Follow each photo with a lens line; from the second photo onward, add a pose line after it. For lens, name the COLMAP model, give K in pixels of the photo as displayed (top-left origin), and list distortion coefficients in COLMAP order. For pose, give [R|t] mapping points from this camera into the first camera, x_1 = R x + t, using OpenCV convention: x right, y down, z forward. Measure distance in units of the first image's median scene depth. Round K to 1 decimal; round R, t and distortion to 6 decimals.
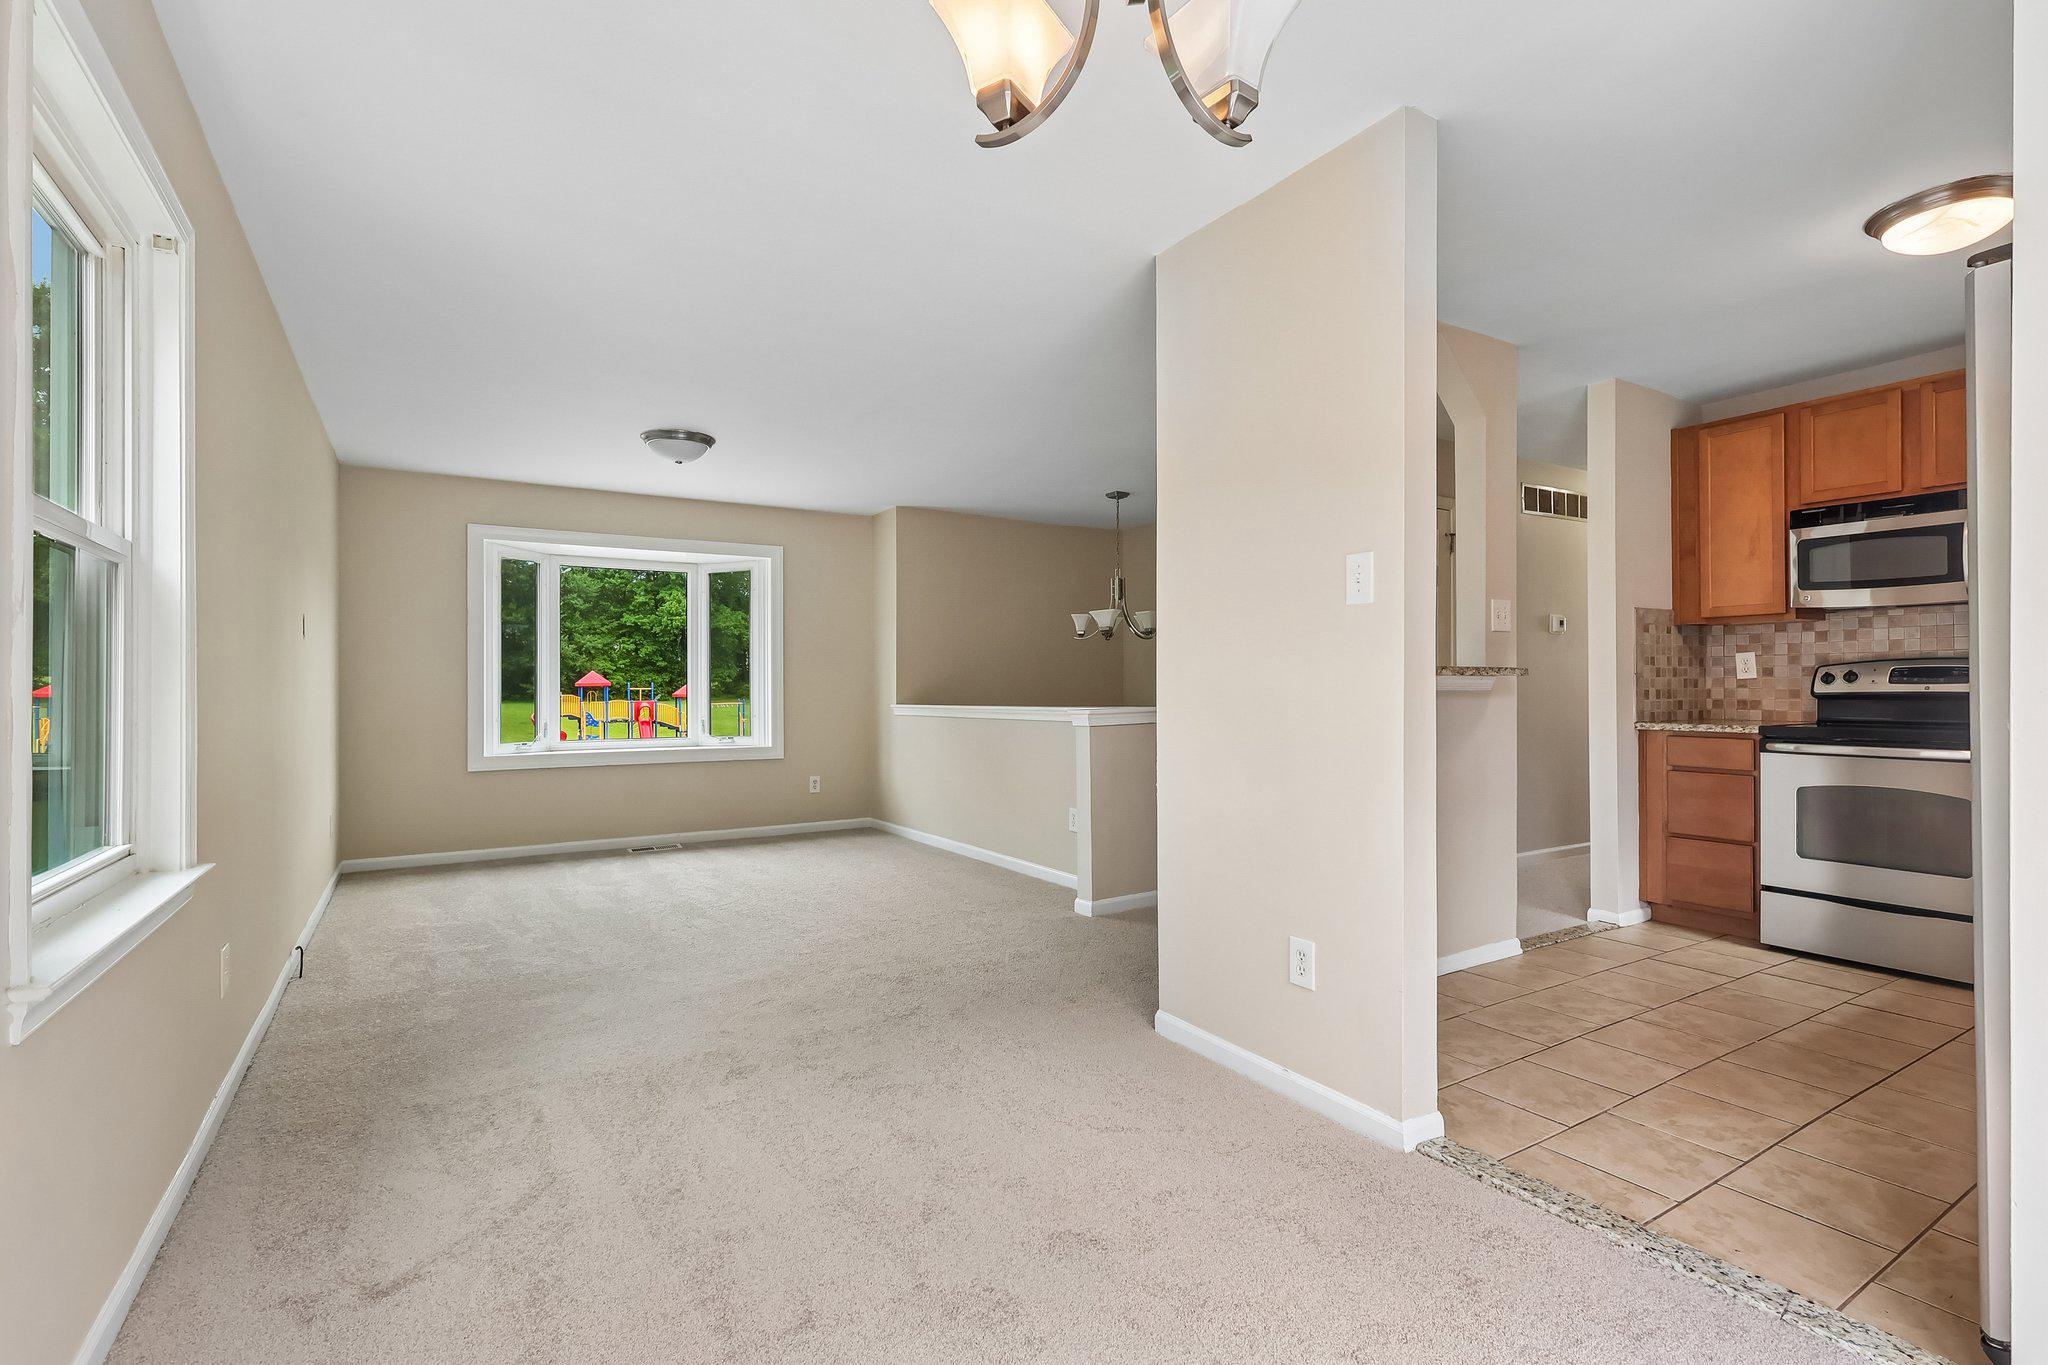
lens RADIAL K [[948.5, 0, 1022.7], [0, 948.5, 687.4], [0, 0, 1]] dist [0.000046, 0.000444]
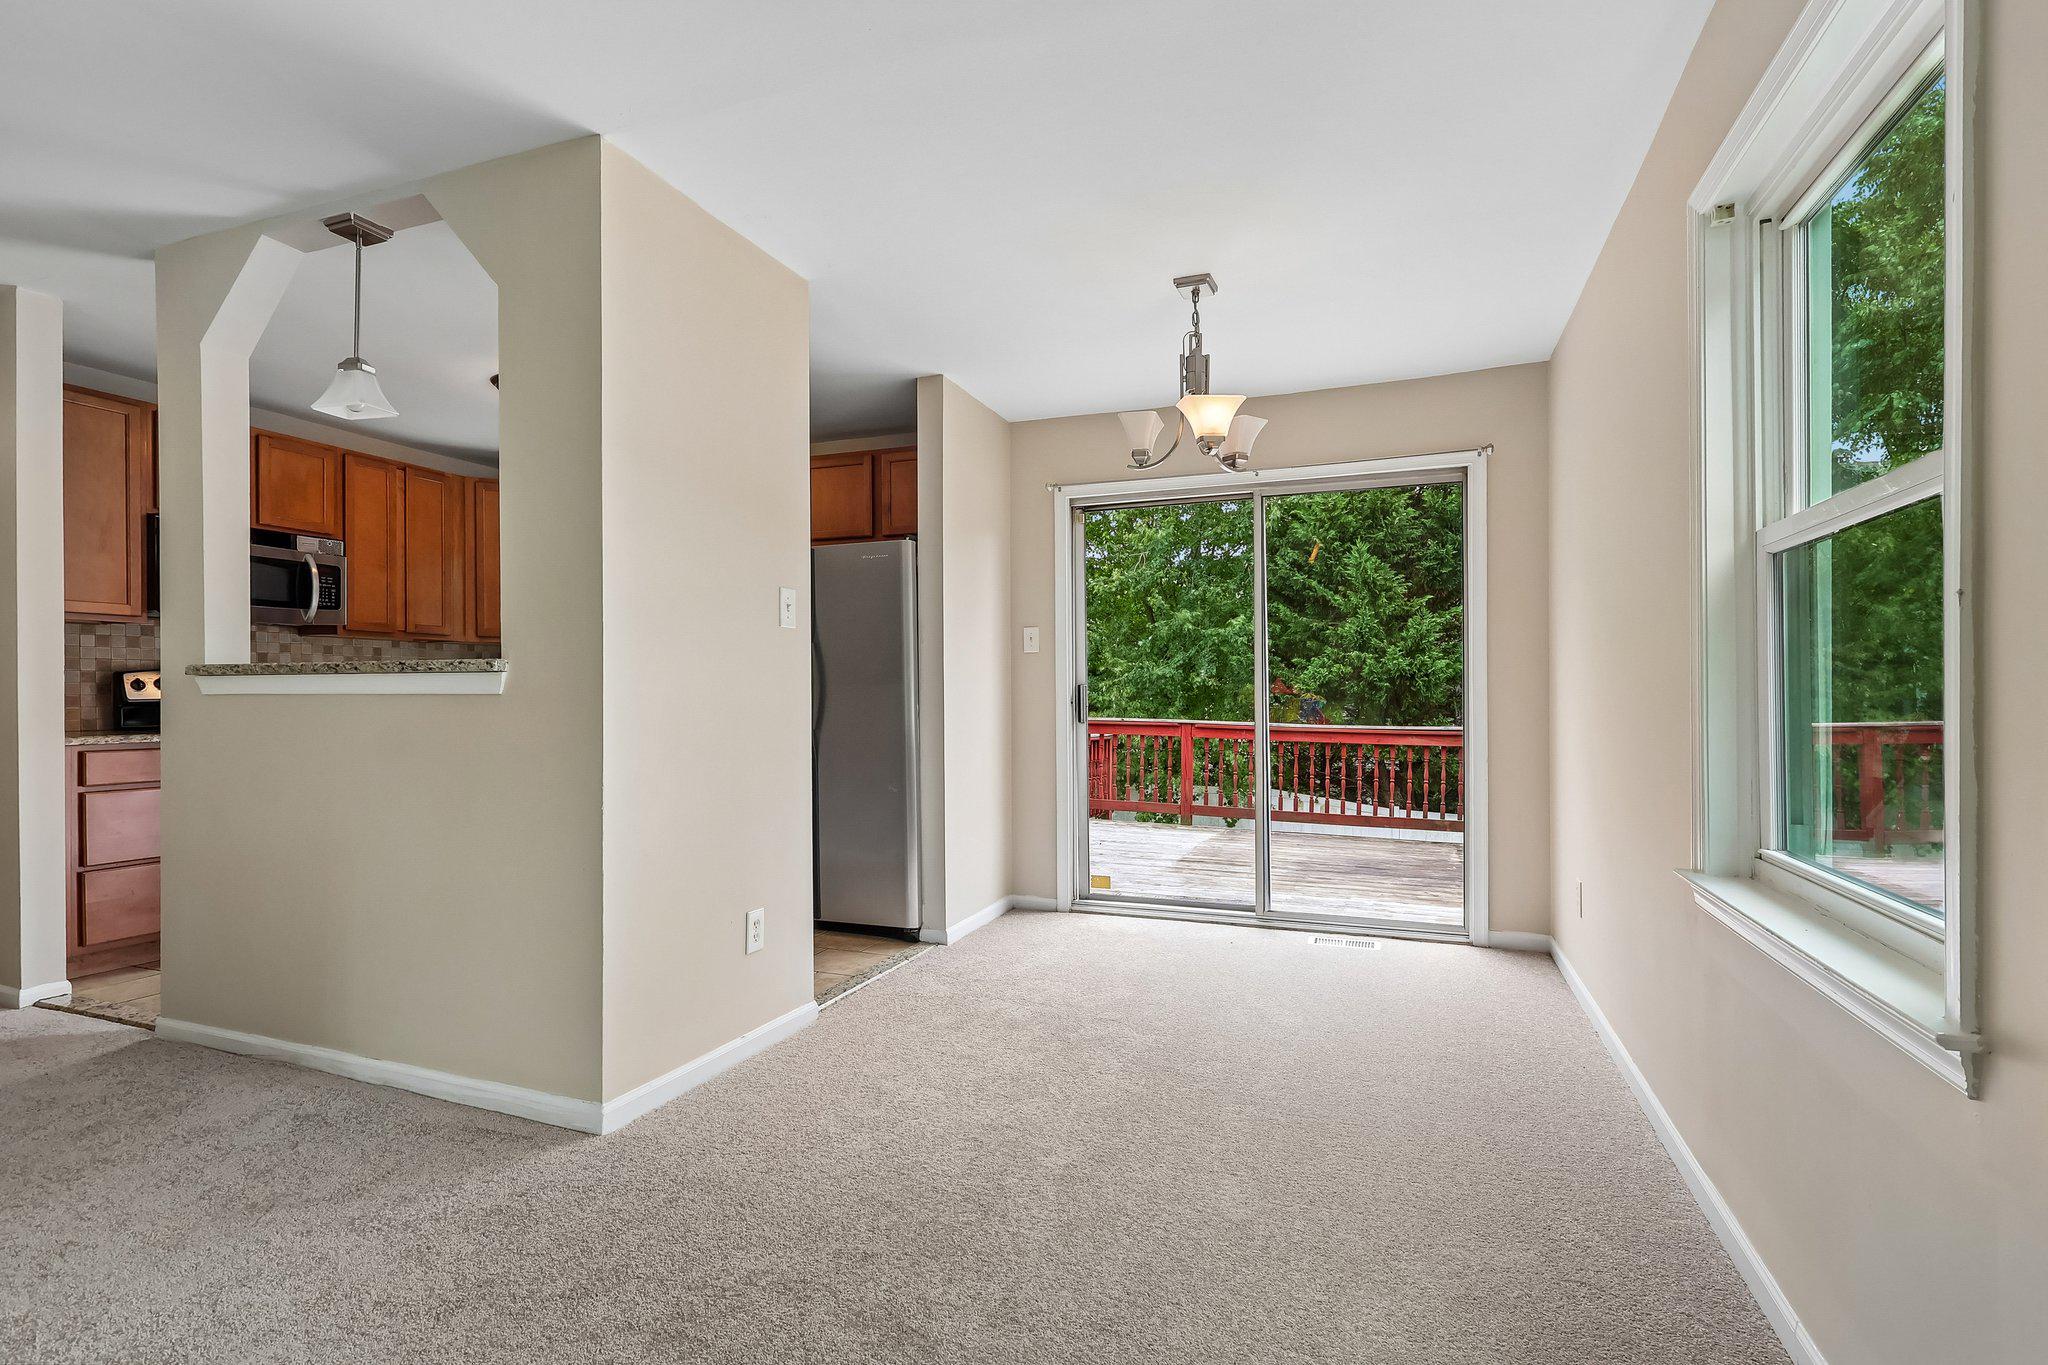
lens RADIAL K [[954.1, 0, 1025.9], [0, 954.1, 693.4], [0, 0, 1]] dist [-0.000851, 0.001064]
pose [[-0.600800, 0.005063, 0.799383, -0.461568], [0.000329, 0.999981, -0.006087, 0.004914], [-0.799399, -0.003394, -0.600791, 0.796195]]
